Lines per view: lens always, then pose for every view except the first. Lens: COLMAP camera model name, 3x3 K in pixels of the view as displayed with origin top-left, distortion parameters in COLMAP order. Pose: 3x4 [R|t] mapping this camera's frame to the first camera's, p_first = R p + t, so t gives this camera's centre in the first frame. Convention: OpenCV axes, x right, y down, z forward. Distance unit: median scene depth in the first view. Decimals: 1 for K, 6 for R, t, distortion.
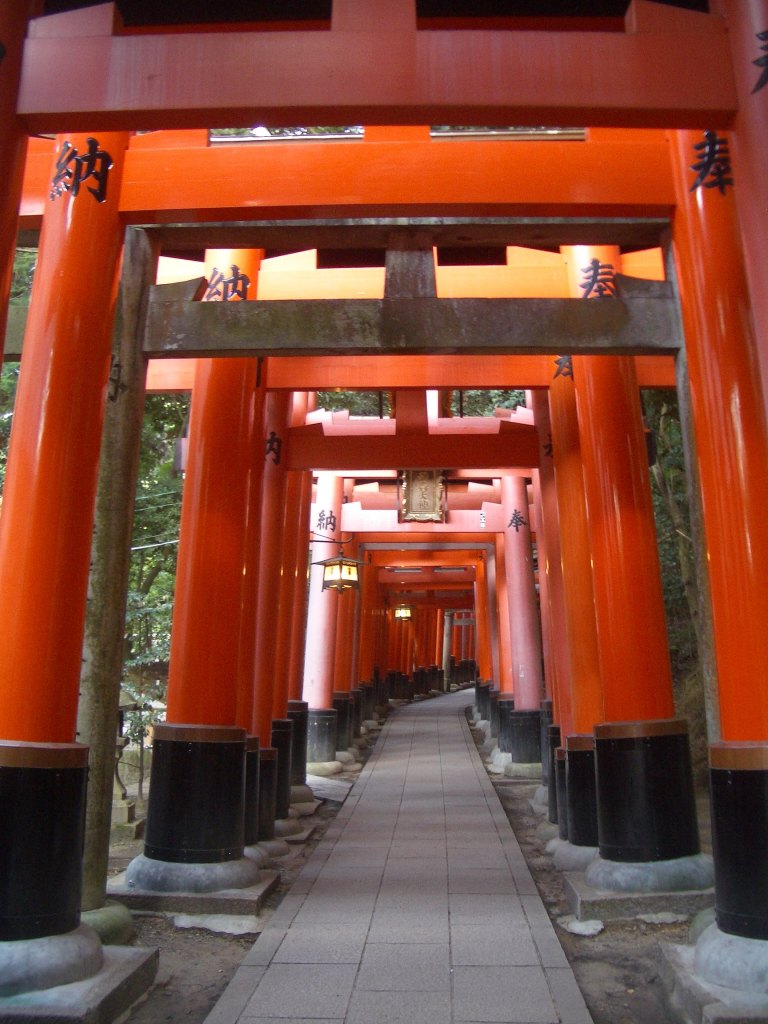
lens RADIAL K [[956.2, 0, 384.0], [0, 956.2, 512.0], [0, 0, 1]] dist [-0.054488, 0.006889]
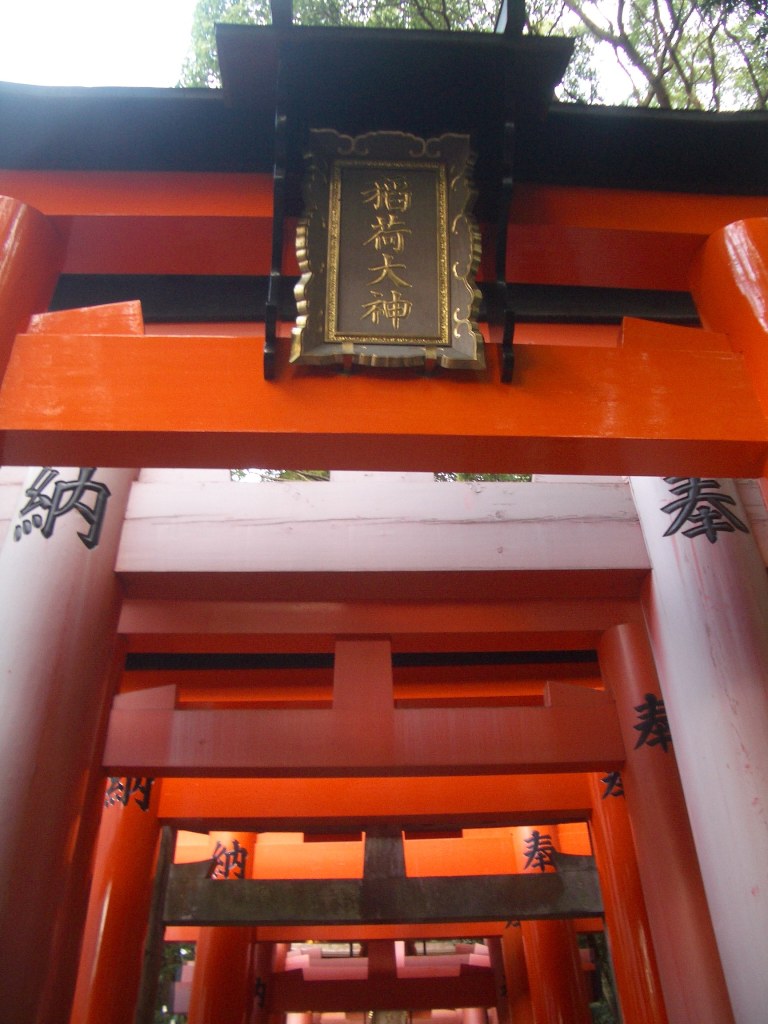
lens RADIAL K [[1113.0, 0, 384.0], [0, 1113.0, 512.0], [0, 0, 1]] dist [-0.159550, 0.025598]
pose [[0.998430, 0.014336, 0.054153, -0.055145], [0.008419, 0.917314, -0.398076, -0.095308], [-0.055382, 0.397907, 0.915753, -0.462598]]
